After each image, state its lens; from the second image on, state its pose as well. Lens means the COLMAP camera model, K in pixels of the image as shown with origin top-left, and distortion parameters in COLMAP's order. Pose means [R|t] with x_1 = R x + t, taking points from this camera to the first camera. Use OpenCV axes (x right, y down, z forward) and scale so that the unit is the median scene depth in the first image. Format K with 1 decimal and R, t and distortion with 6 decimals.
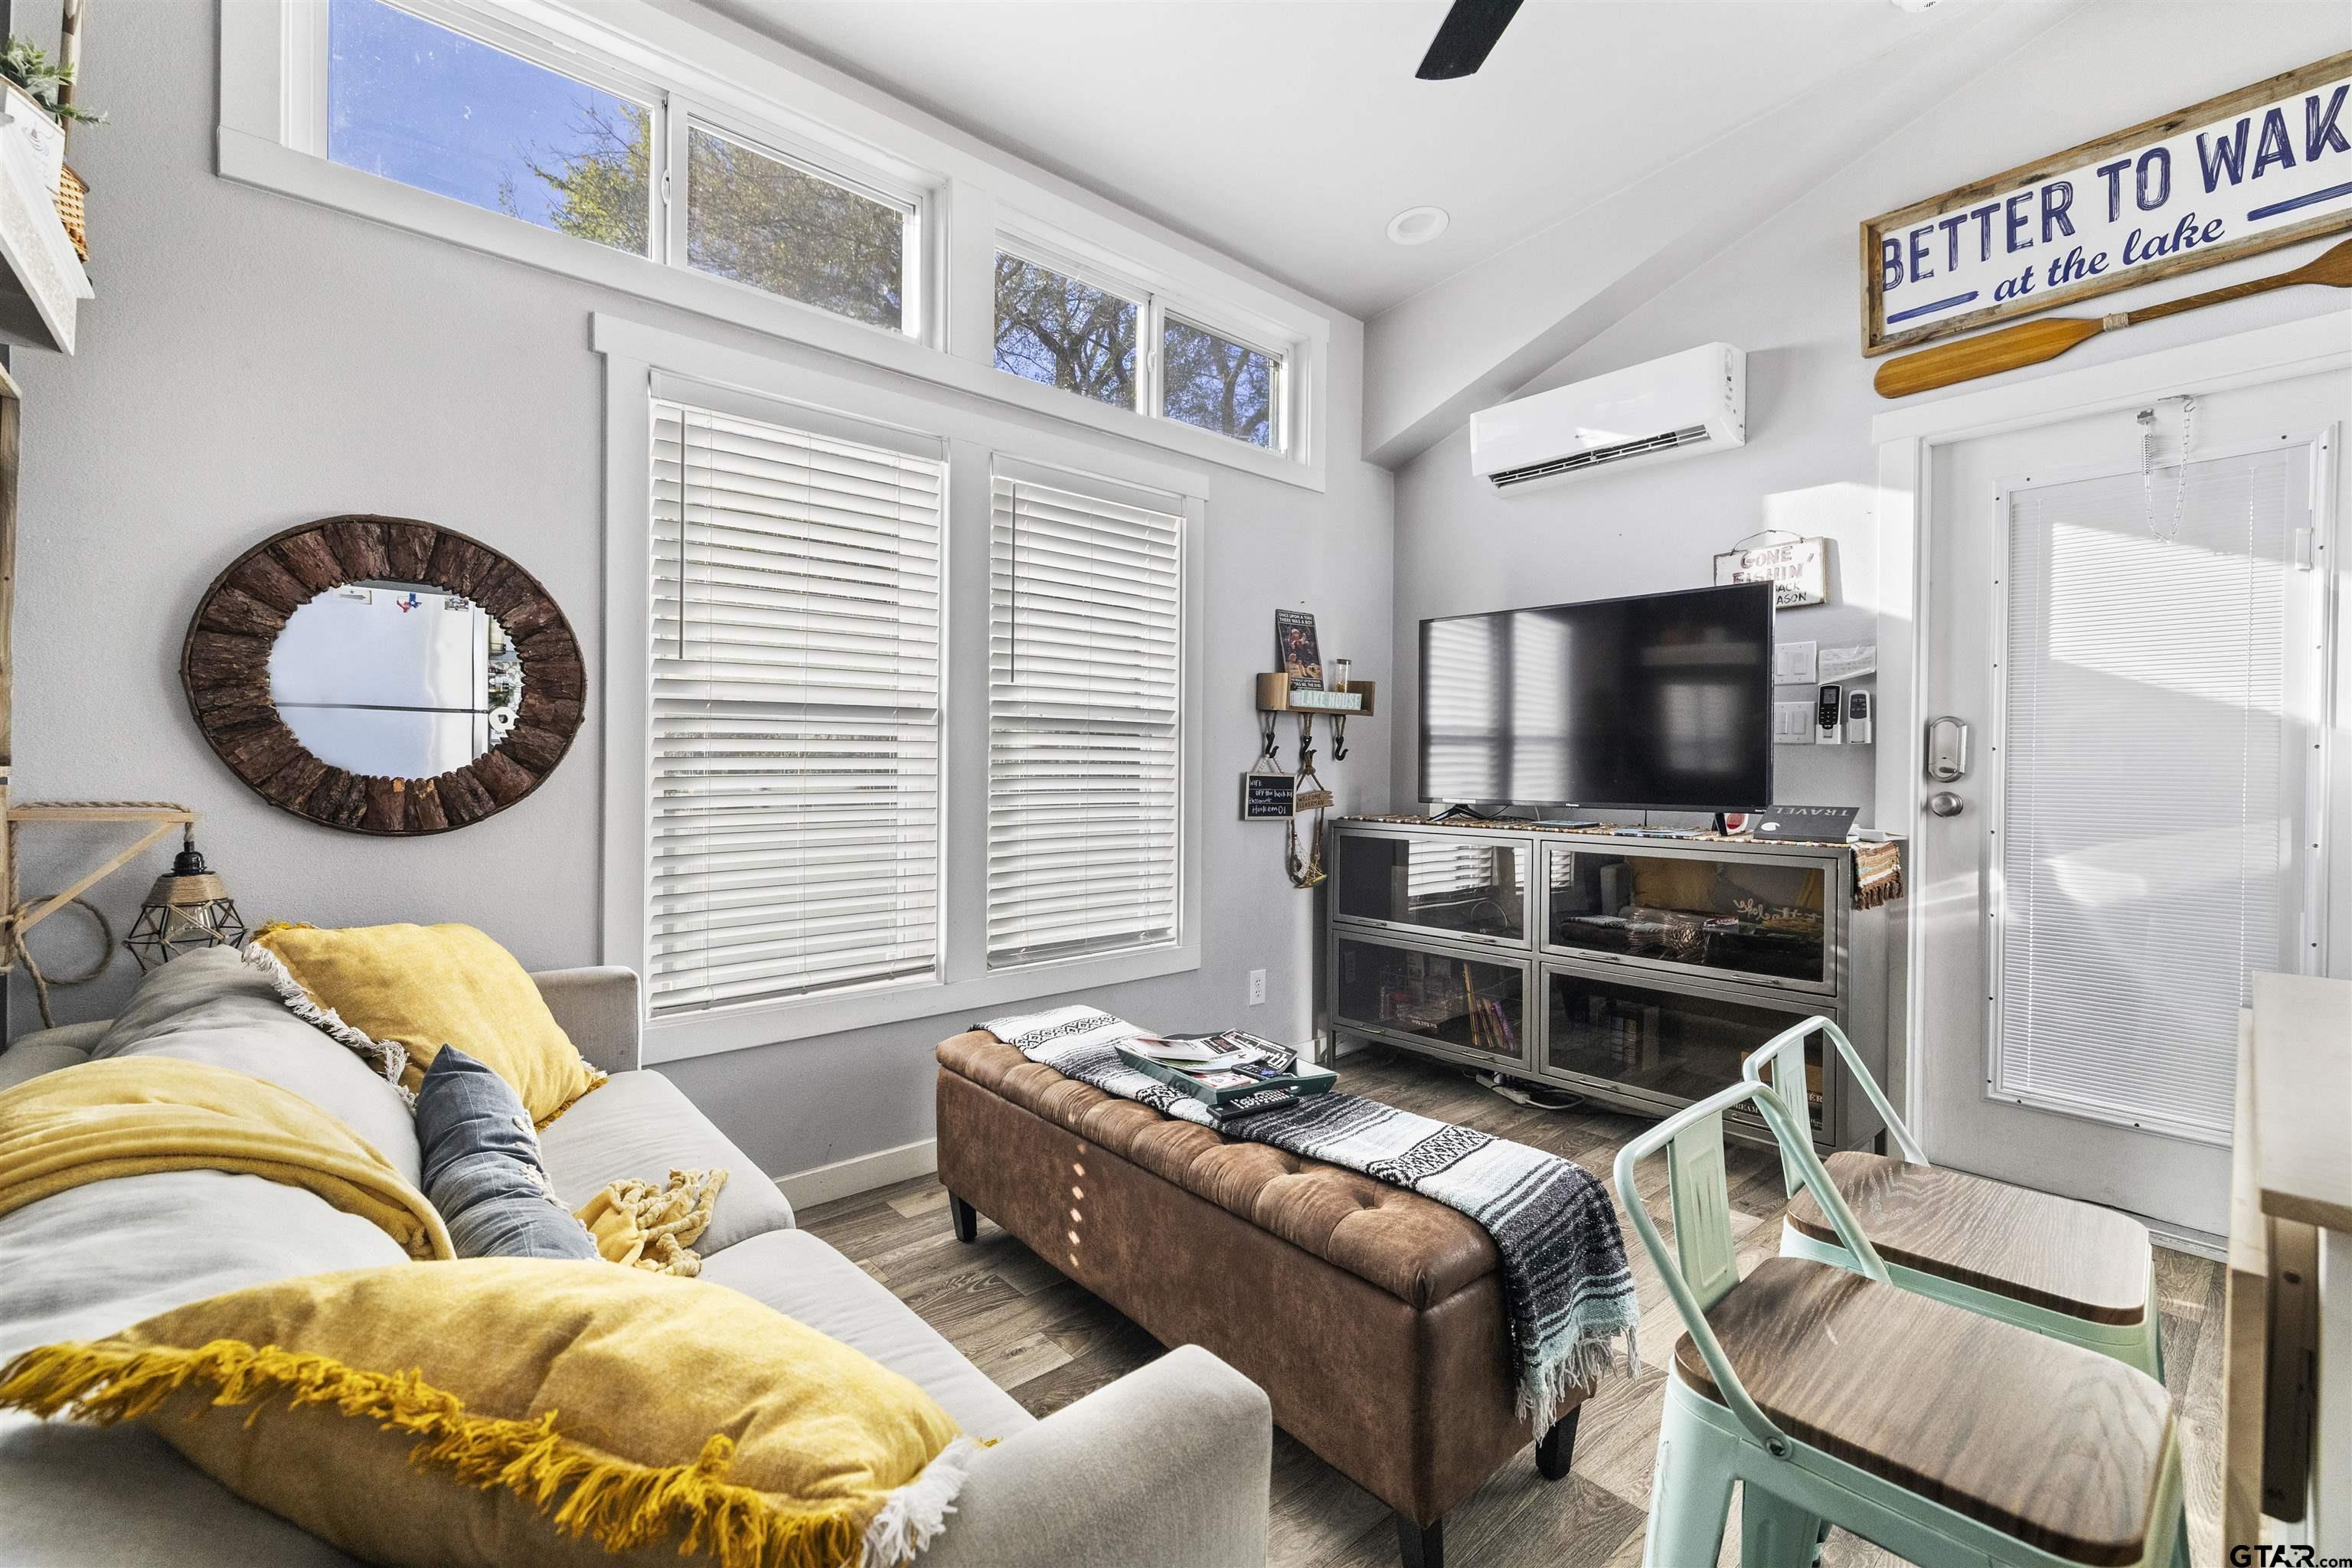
lens RADIAL K [[996.5, 0, 1177.6], [0, 996.5, 778.0], [0, 0, 1]] dist [-0.001105, 0.000552]
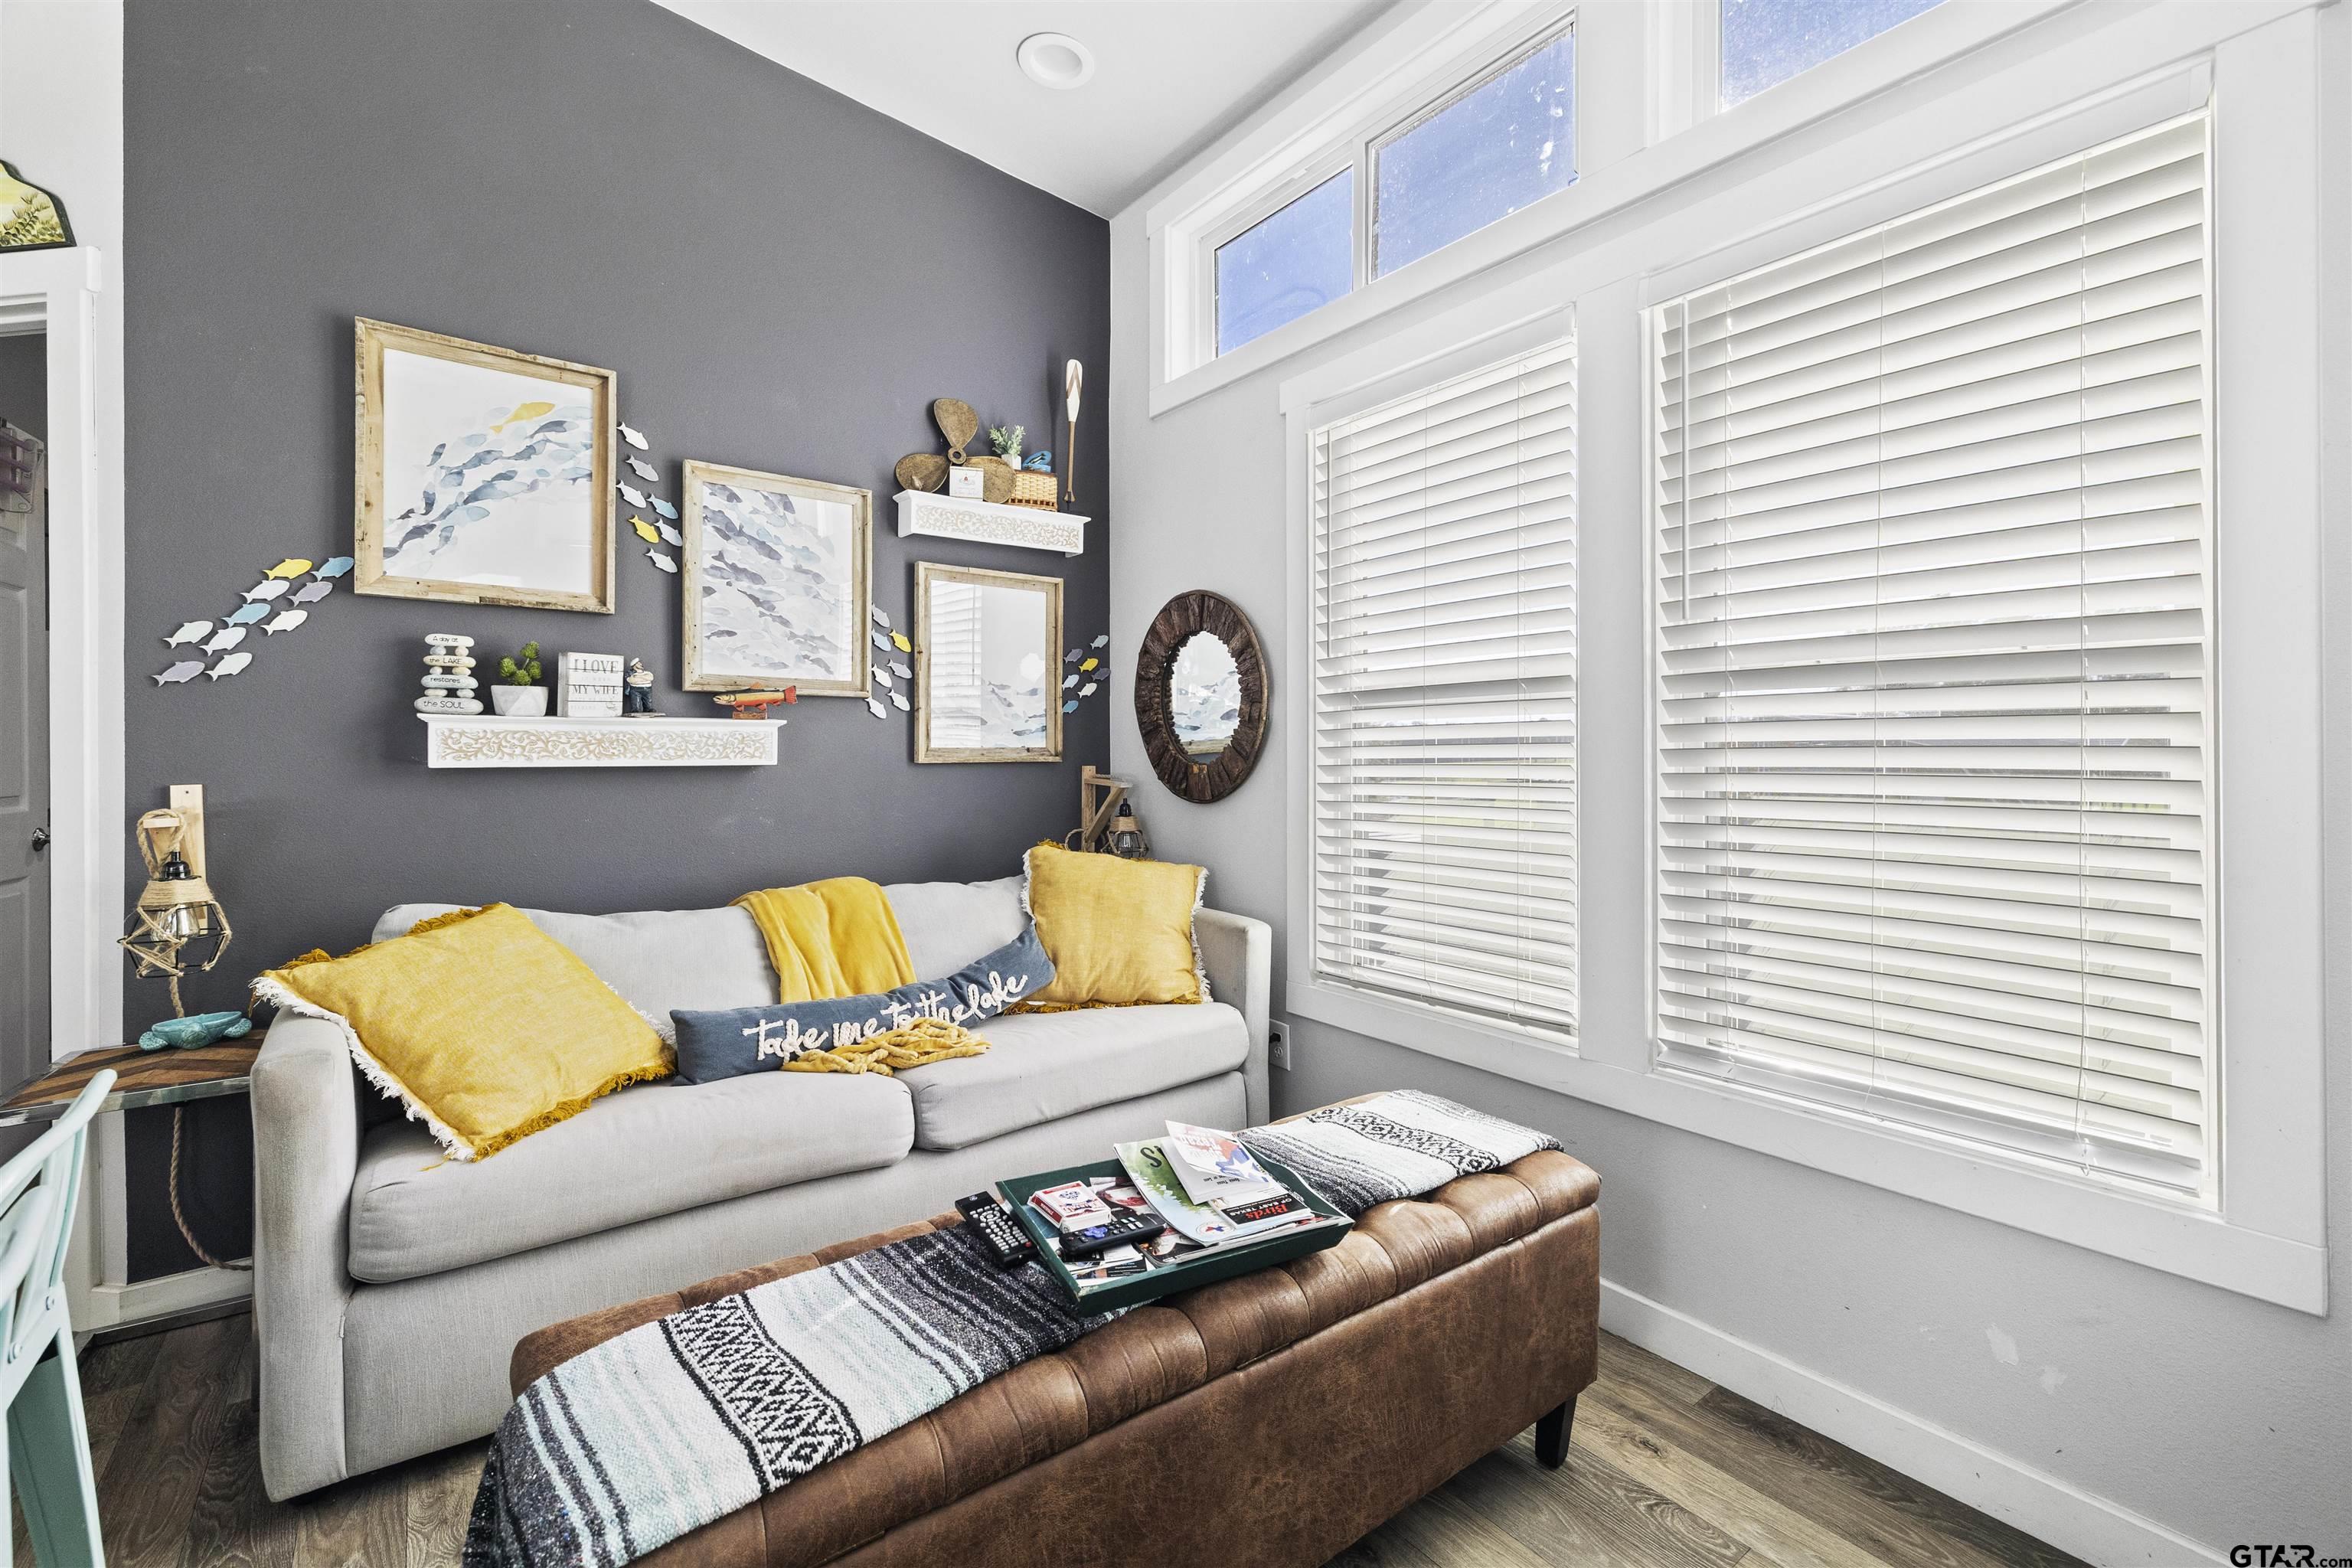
lens RADIAL K [[996.5, 0, 1175.5], [0, 996.5, 742.2], [0, 0, 1]] dist [-0.001105, 0.000552]
pose [[-0.080900, -0.011650, -0.996654, 0.668559], [-0.013943, 0.999847, -0.010555, -0.009578], [0.996625, 0.013042, -0.081050, 1.015966]]
